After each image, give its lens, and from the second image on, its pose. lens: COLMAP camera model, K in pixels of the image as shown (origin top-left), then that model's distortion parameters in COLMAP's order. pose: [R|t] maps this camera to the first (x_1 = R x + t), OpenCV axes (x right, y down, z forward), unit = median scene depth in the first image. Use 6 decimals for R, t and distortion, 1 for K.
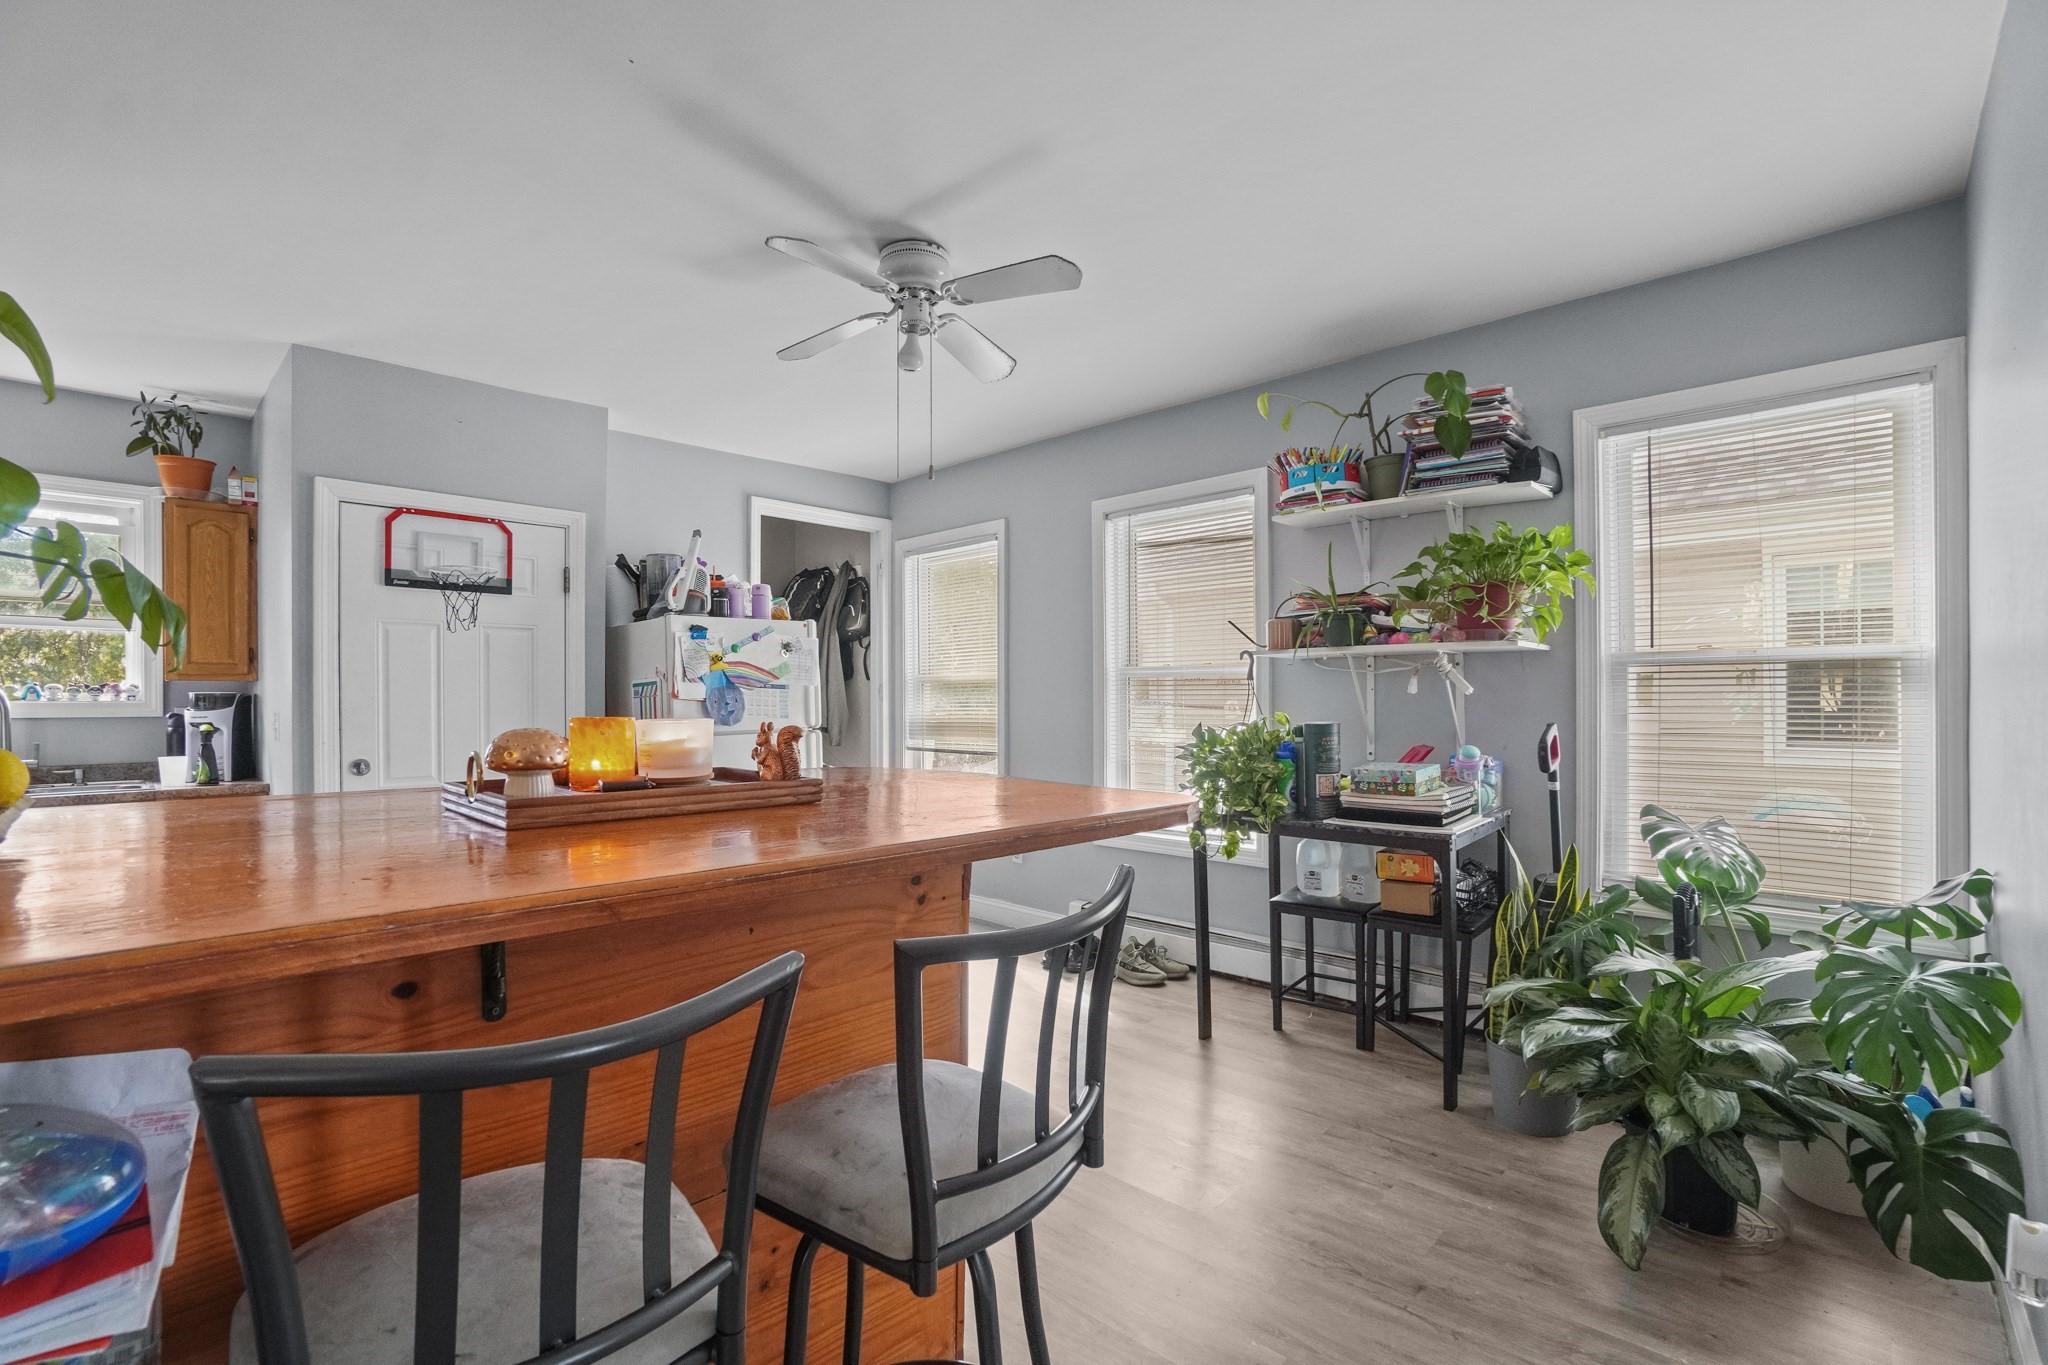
lens RADIAL K [[913.1, 0, 1019.1], [0, 913.1, 691.2], [0, 0, 1]] dist [-0.055773, 0.020619]
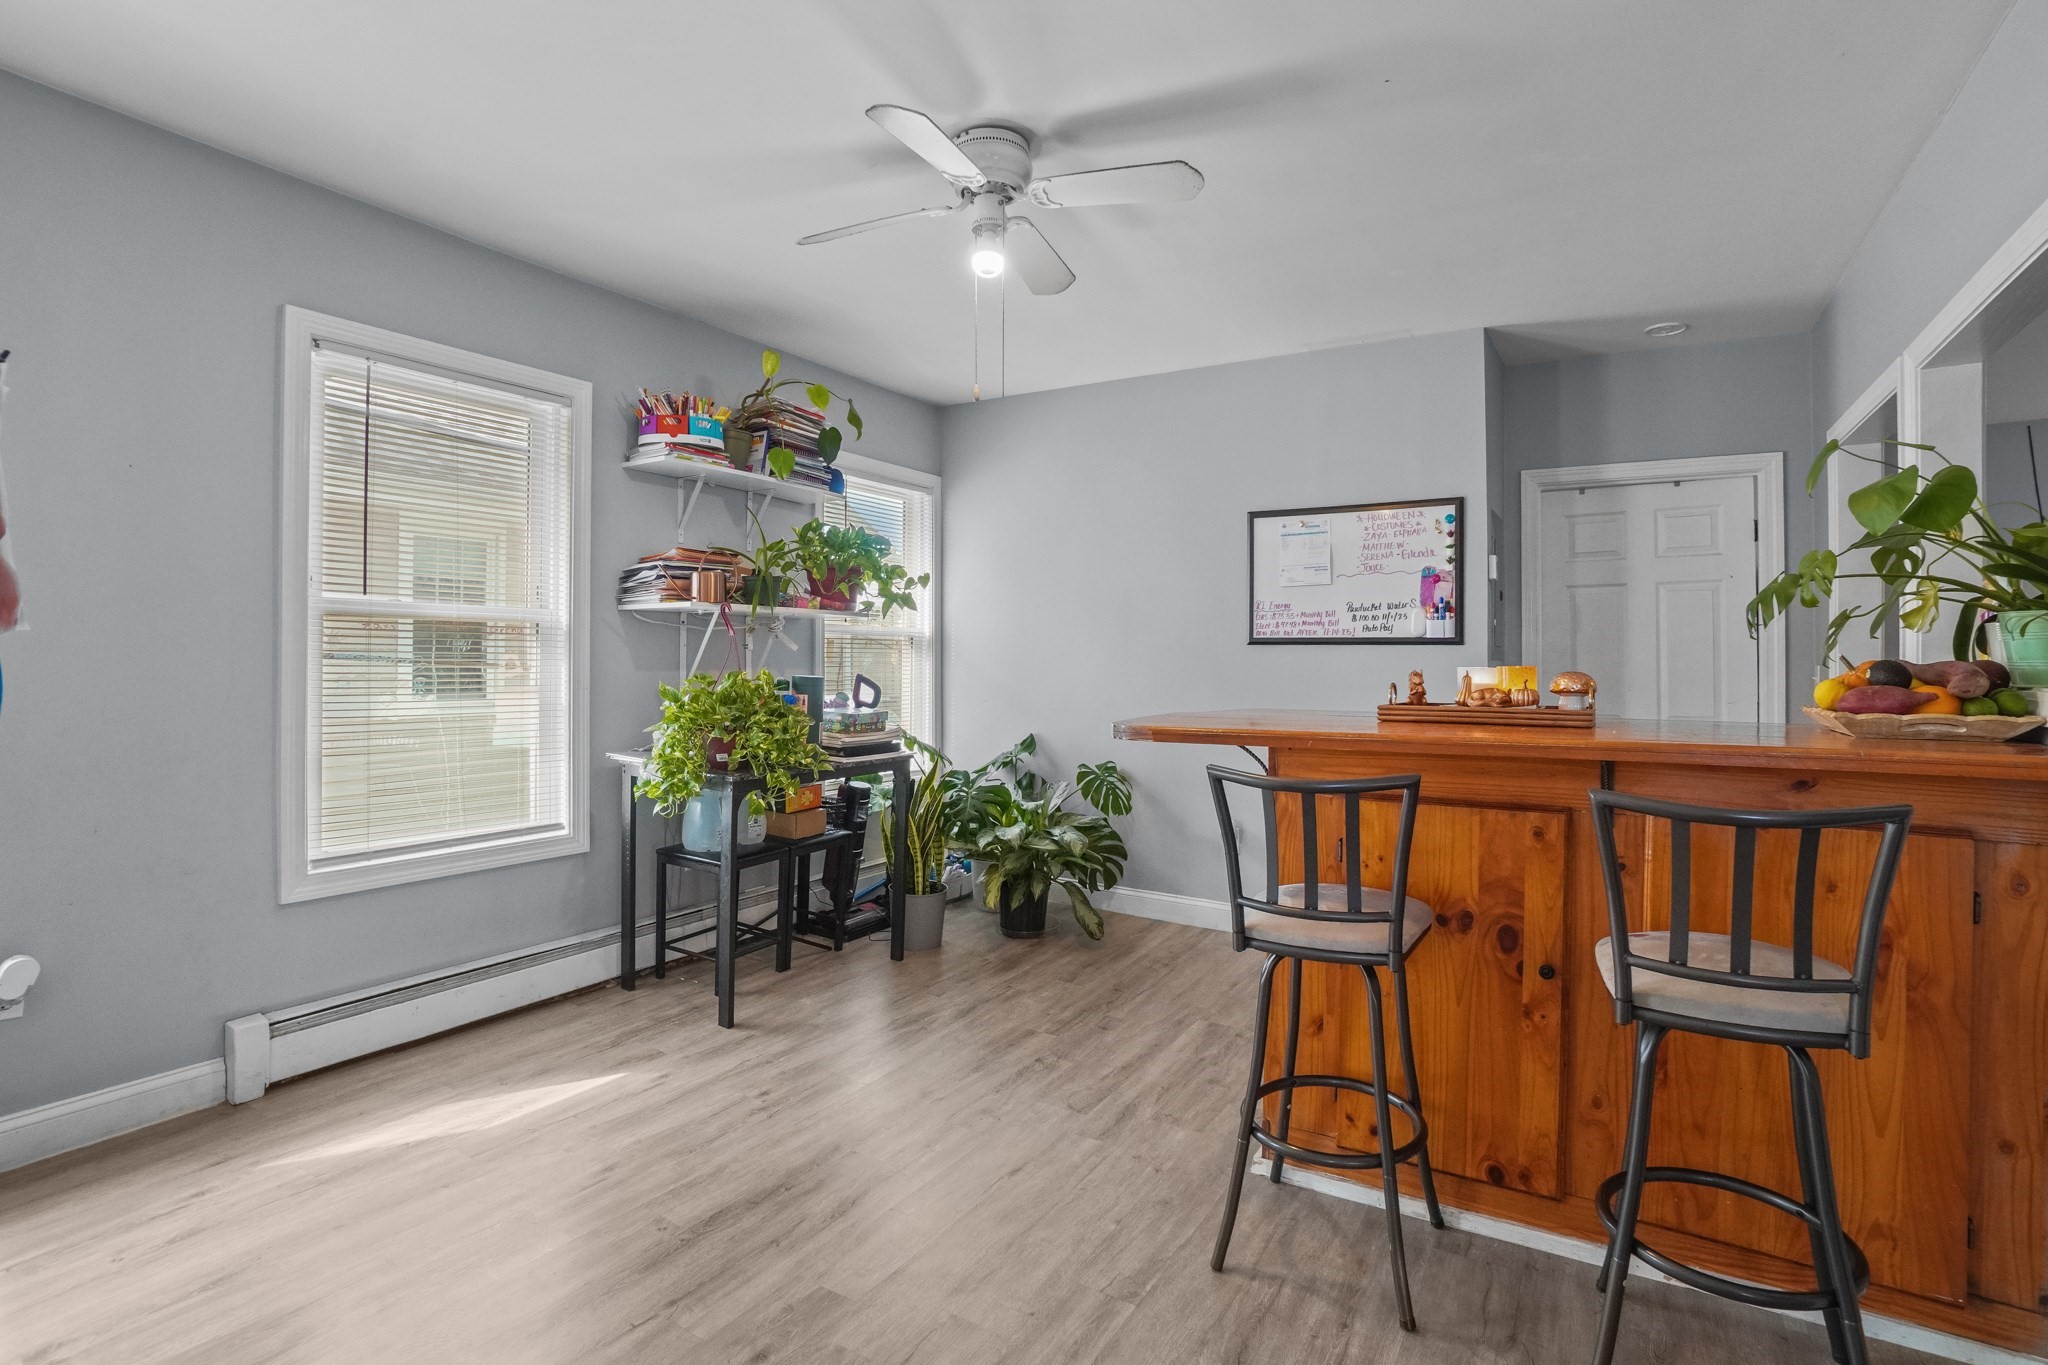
lens RADIAL K [[935.7, 0, 1001.4], [0, 935.7, 635.6], [0, 0, 1]] dist [-0.061161, 0.023872]
pose [[-0.198141, 0.025516, 0.979841, -0.723534], [-0.007784, 0.999589, -0.027604, 0.012997], [-0.980143, -0.013097, -0.197861, 0.875065]]
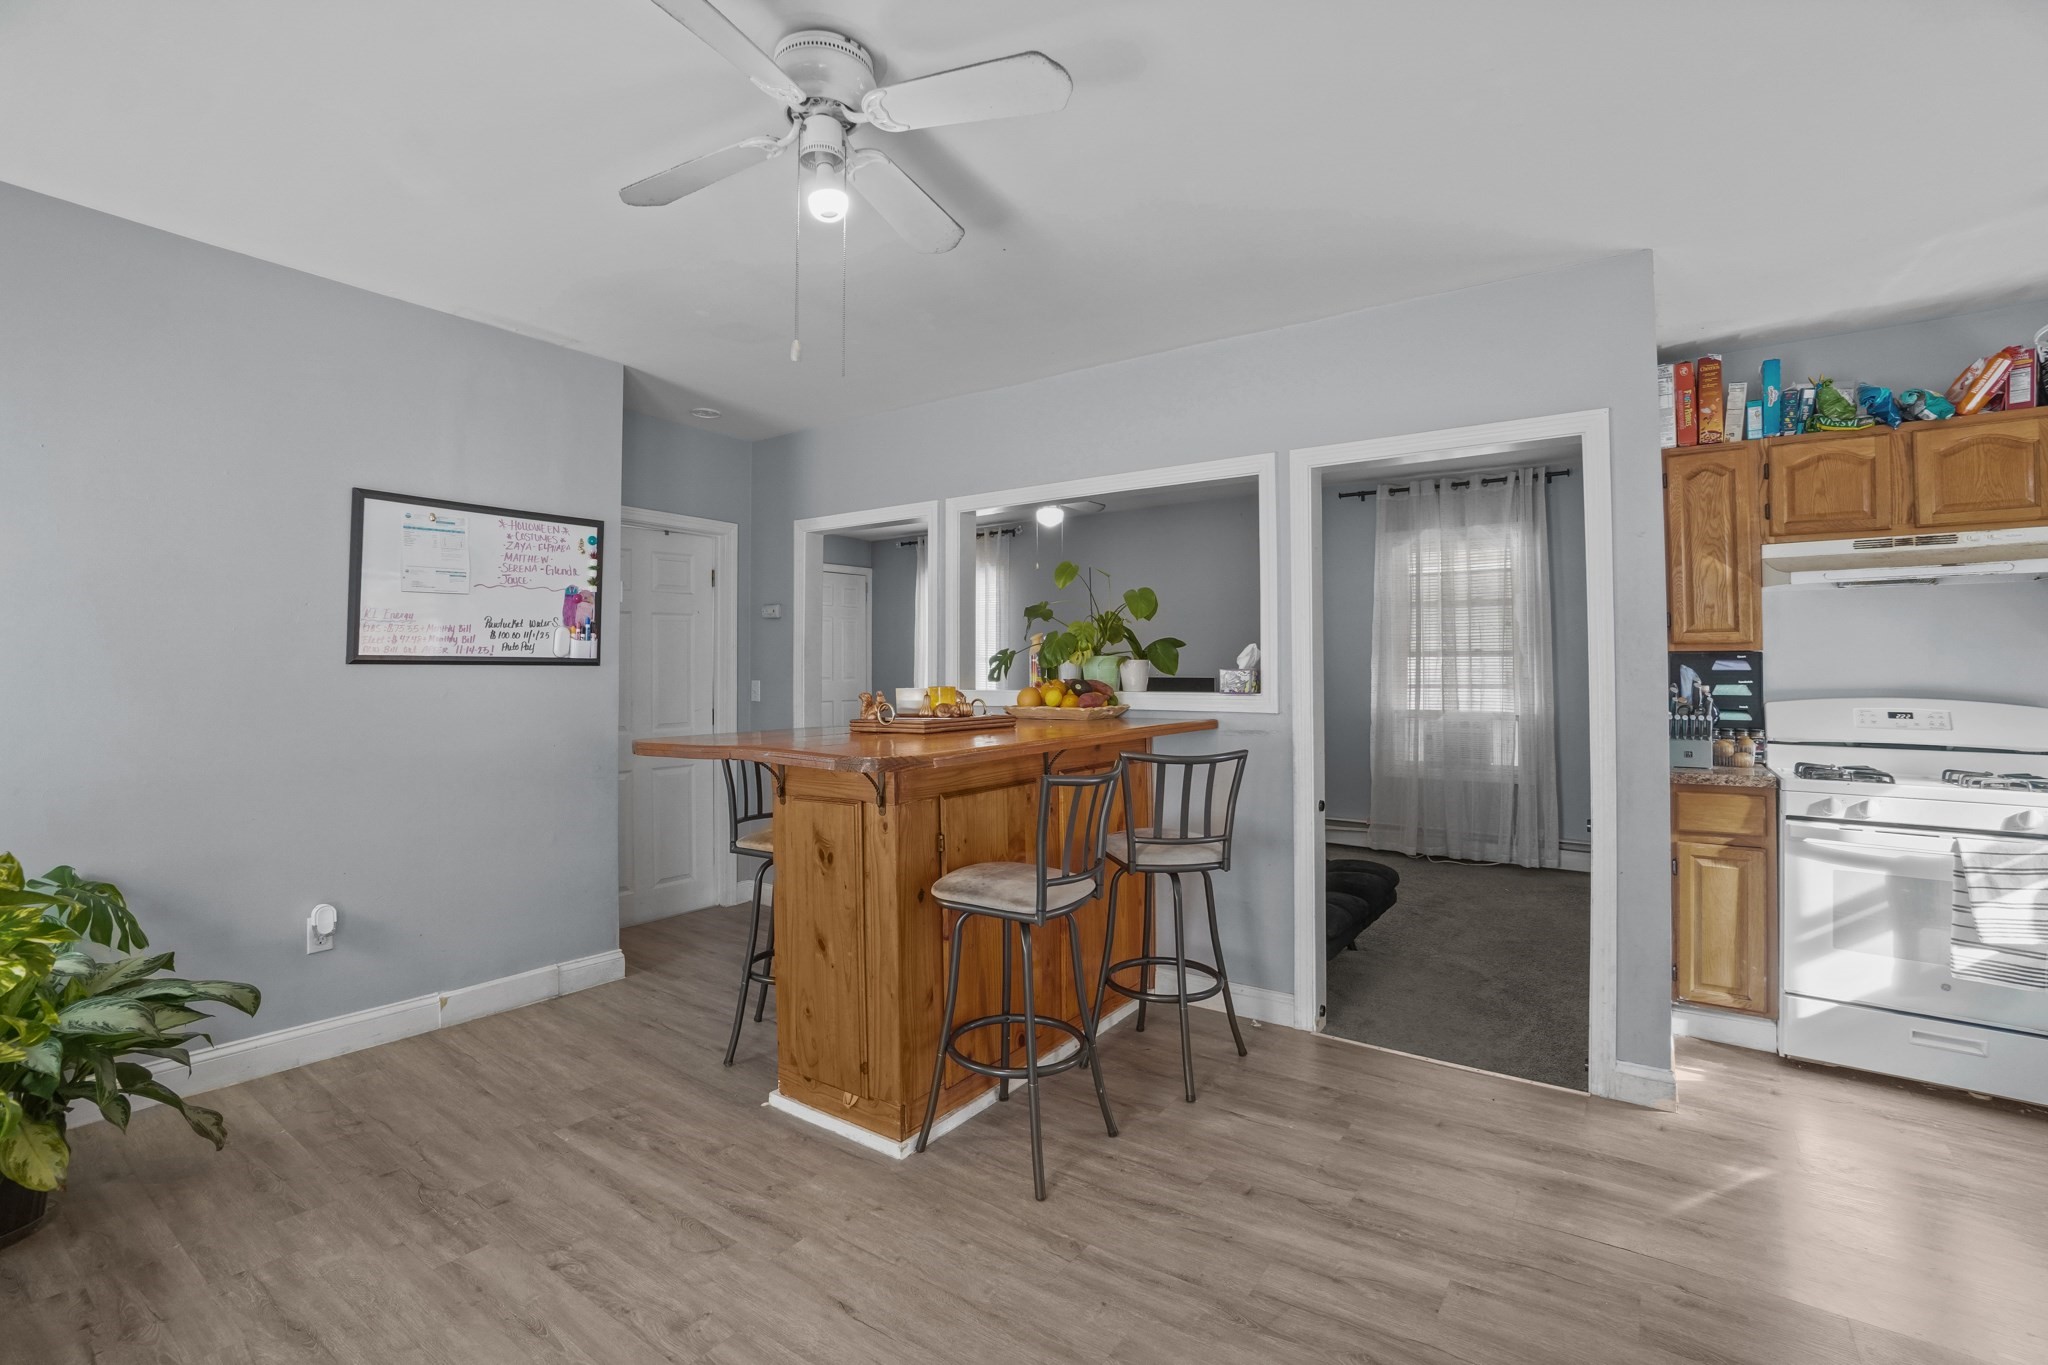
lens RADIAL K [[935.7, 0, 1001.4], [0, 935.7, 635.6], [0, 0, 1]] dist [-0.061161, 0.023872]
pose [[-0.992680, 0.002064, -0.120753, -0.102276], [0.006788, 0.999227, -0.038723, -0.000452], [0.120580, -0.039259, -0.991927, 1.294407]]
